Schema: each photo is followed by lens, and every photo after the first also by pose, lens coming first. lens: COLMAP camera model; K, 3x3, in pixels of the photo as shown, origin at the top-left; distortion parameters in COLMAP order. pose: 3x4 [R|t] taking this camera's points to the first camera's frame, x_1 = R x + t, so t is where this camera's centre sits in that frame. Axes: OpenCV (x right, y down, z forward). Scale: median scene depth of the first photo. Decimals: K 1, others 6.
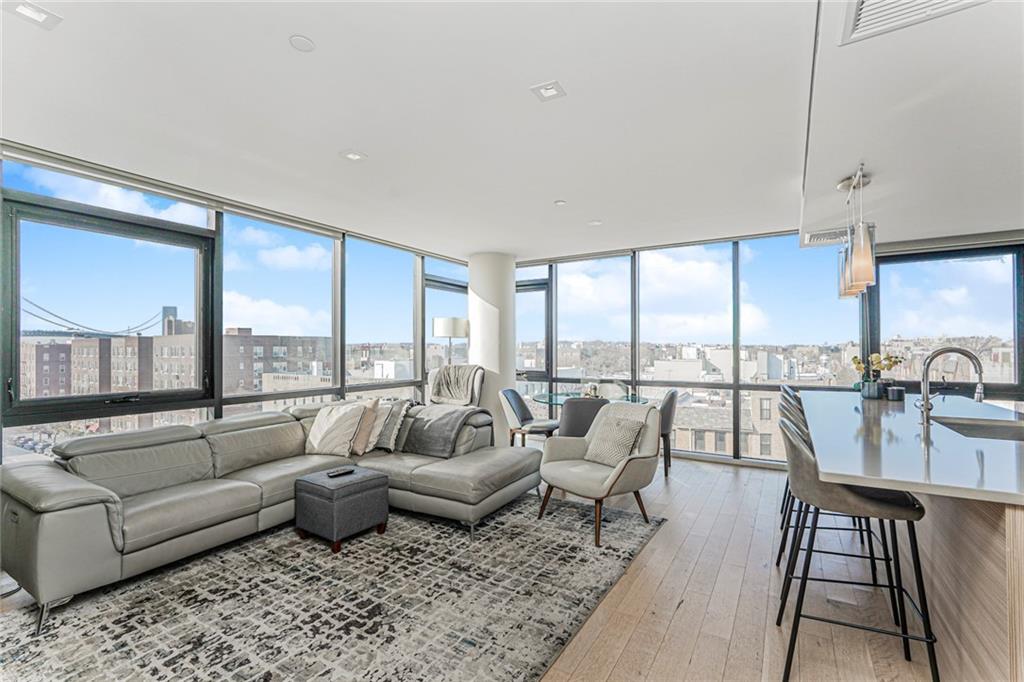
lens RADIAL K [[459.3, 0, 512.0], [0, 459.3, 341.0], [0, 0, 1]] dist [0.000597, 0.000237]
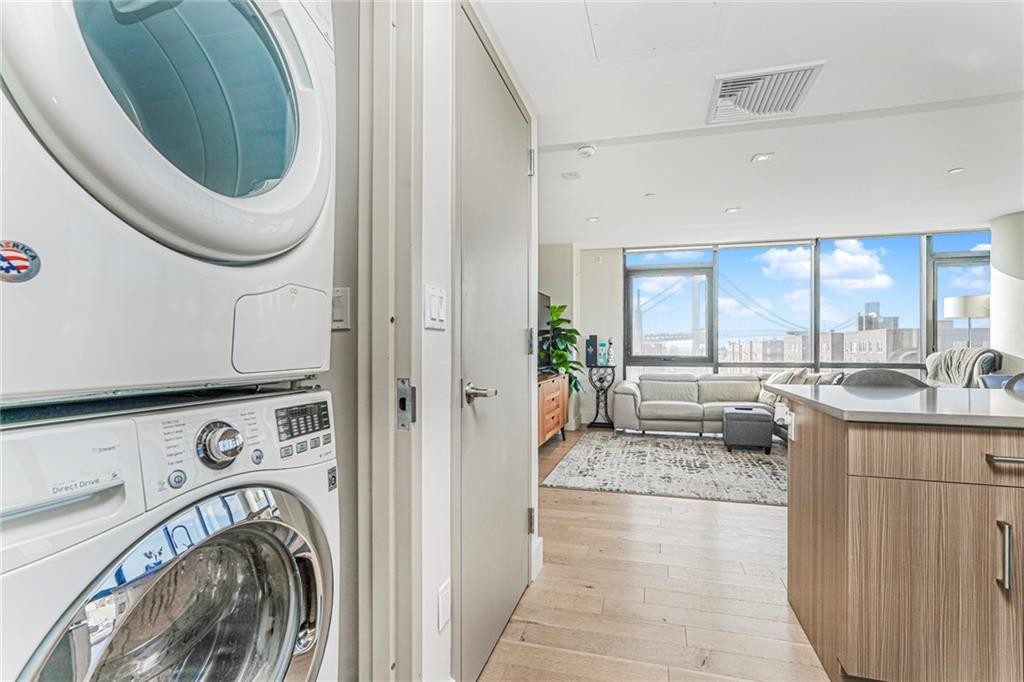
lens RADIAL K [[453.5, 0, 512.0], [0, 453.5, 341.0], [0, 0, 1]] dist [0.000628, 0.000130]
pose [[0.232000, -0.008942, -0.972675, 0.798393], [0.014465, 0.999879, -0.005742, 0.045670], [0.972608, -0.012737, 0.232101, -0.108472]]
